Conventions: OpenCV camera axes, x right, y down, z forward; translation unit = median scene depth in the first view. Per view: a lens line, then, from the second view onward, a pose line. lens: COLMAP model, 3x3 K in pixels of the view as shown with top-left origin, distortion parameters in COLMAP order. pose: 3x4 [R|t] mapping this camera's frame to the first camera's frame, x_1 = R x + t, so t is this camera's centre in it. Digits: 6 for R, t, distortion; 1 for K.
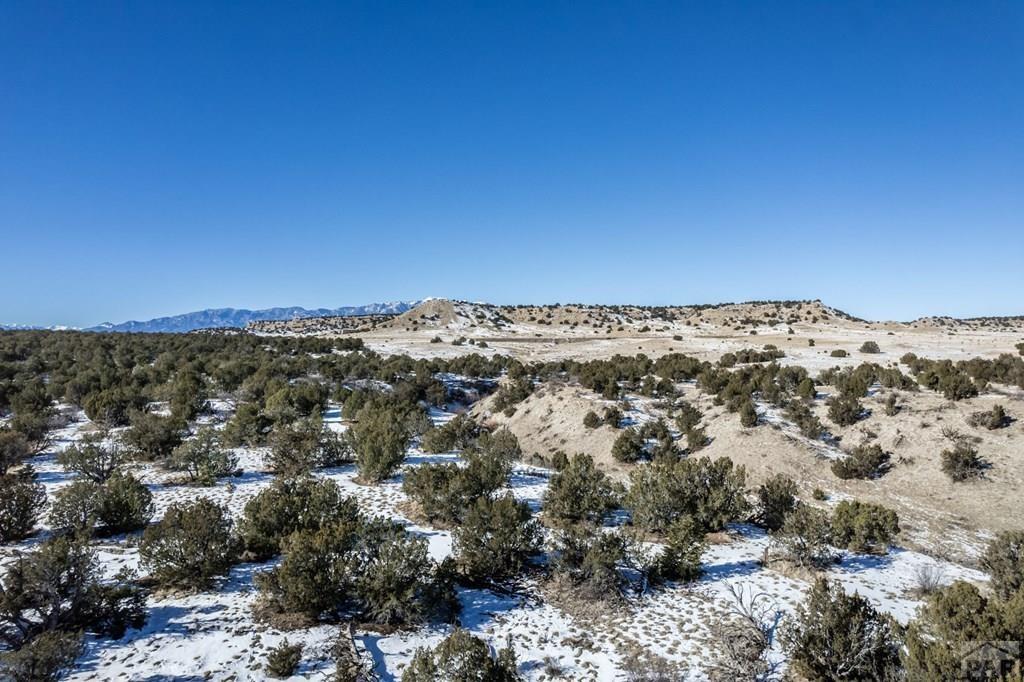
lens RADIAL K [[654.7, 0, 510.0], [0, 654.7, 341.4], [0, 0, 1]] dist [-0.074905, 0.072739]
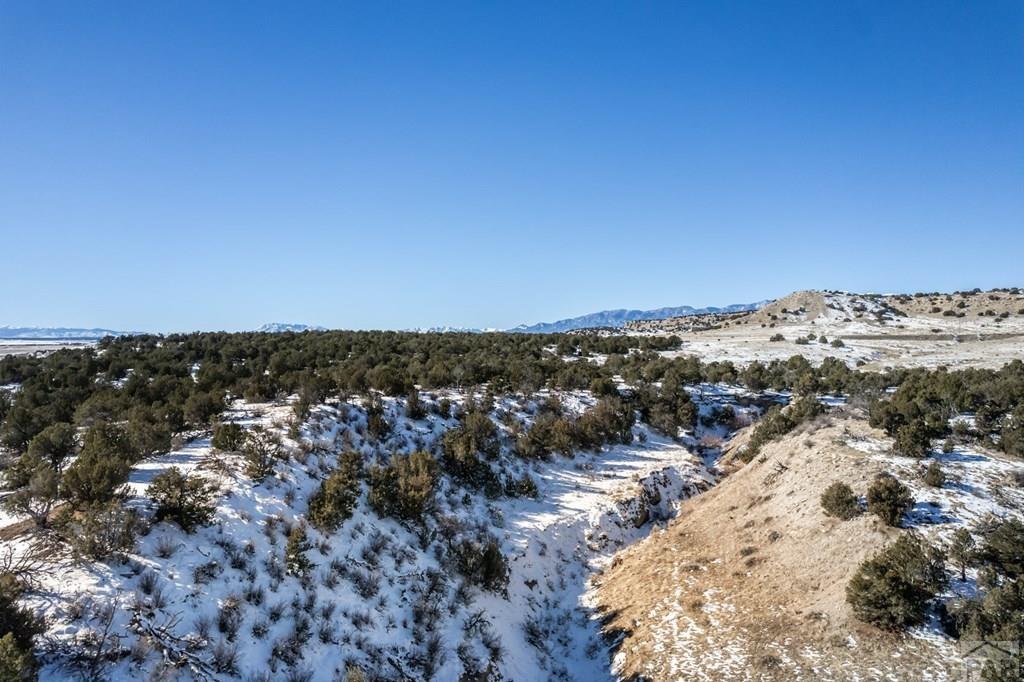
lens RADIAL K [[654.7, 0, 510.0], [0, 654.7, 341.4], [0, 0, 1]] dist [-0.074905, 0.072739]
pose [[0.835021, -0.003618, -0.550206, 0.036290], [0.004758, 0.999988, 0.000645, 0.000123], [0.550197, -0.003156, 0.835029, 0.091386]]
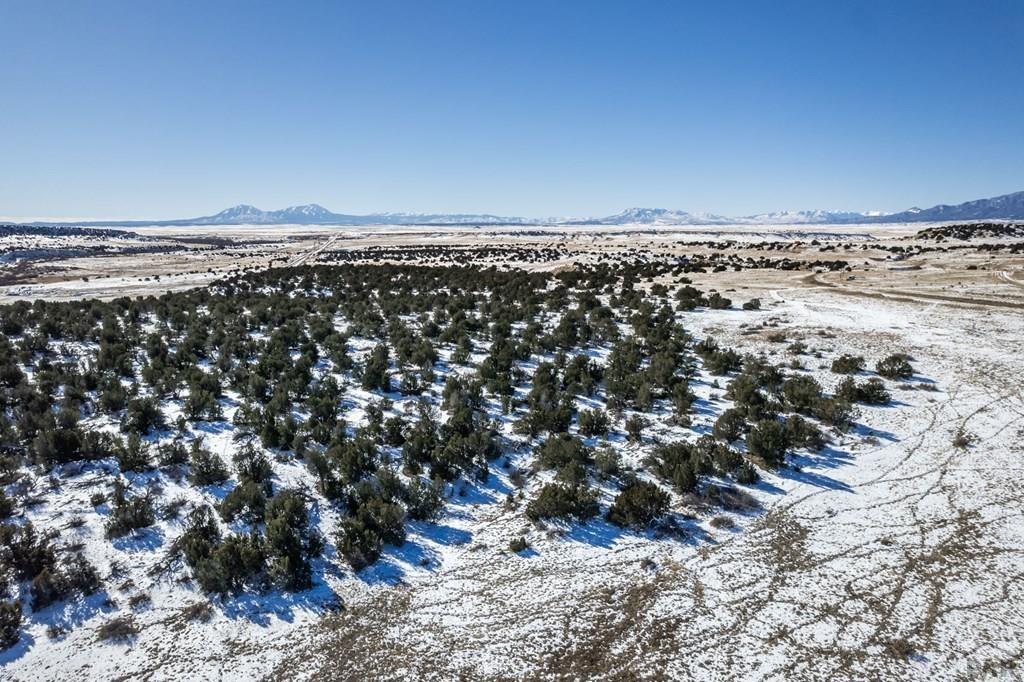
lens RADIAL K [[657.4, 0, 515.9], [0, 657.4, 338.4], [0, 0, 1]] dist [-0.071961, 0.069425]
pose [[0.443160, 0.147880, -0.884161, -0.042488], [0.006067, 0.985782, 0.167917, -0.042353], [0.896422, -0.079779, 0.435962, 0.473860]]
